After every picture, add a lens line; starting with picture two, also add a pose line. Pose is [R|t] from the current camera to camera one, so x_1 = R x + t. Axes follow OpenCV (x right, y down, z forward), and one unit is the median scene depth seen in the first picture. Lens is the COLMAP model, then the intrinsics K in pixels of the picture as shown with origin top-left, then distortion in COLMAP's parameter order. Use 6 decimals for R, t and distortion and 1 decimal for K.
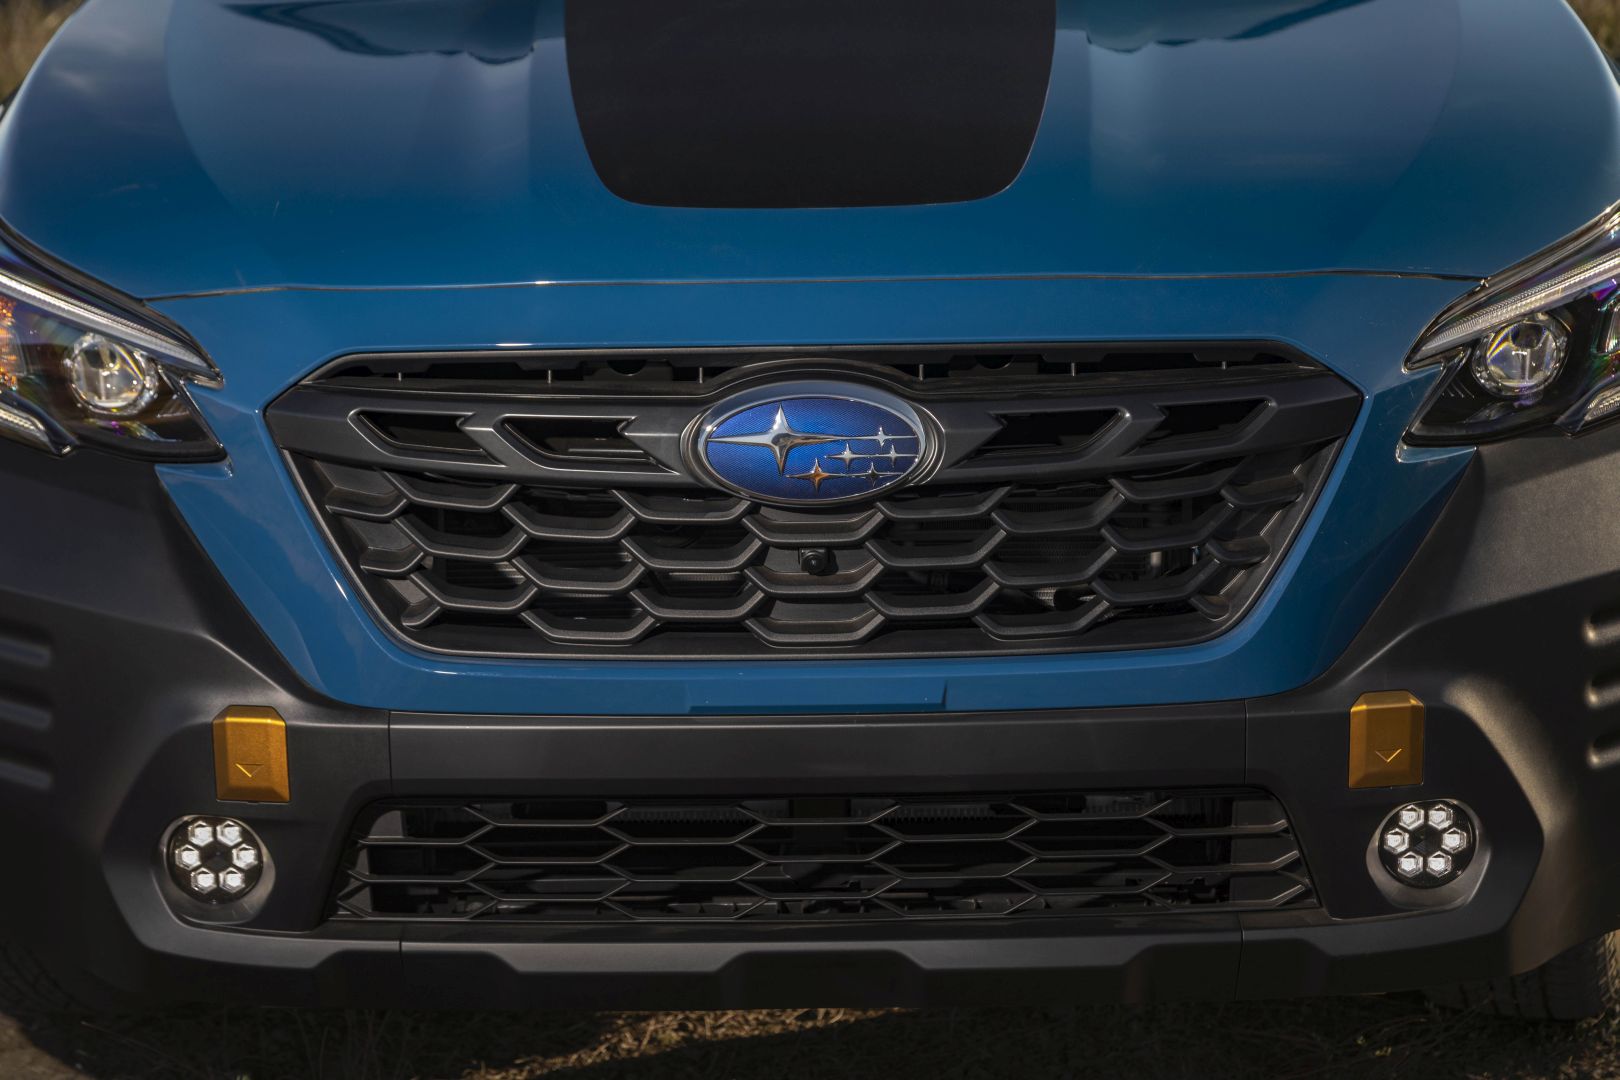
lens RADIAL K [[3711.5, 0, 810.0], [0, 3711.5, 540.0], [0, 0, 1]] dist [0.019278, -0.168801]
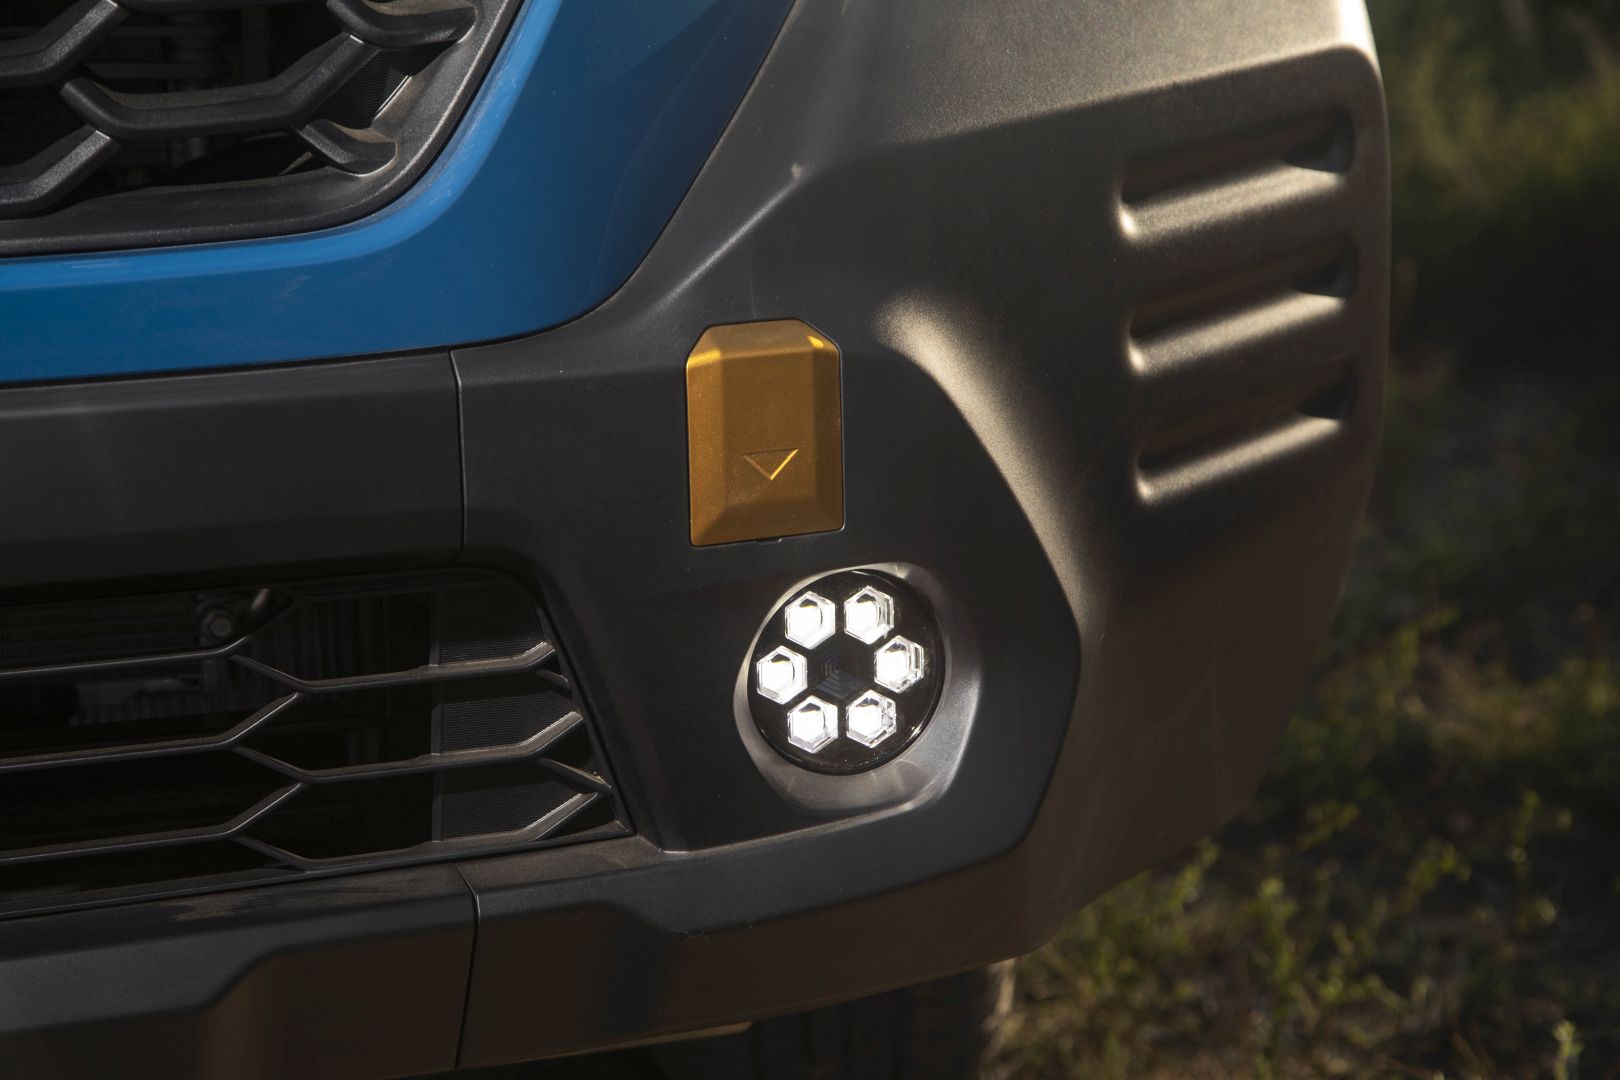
lens RADIAL K [[3553.4, 0, 810.0], [0, 3553.4, 540.0], [0, 0, 1]] dist [0.282201, -0.103306]
pose [[0.953180, -0.064378, 0.295470, 0.032137], [0.085491, 0.994585, -0.059088, 0.091243], [-0.290067, 0.081581, 0.953523, 0.579661]]
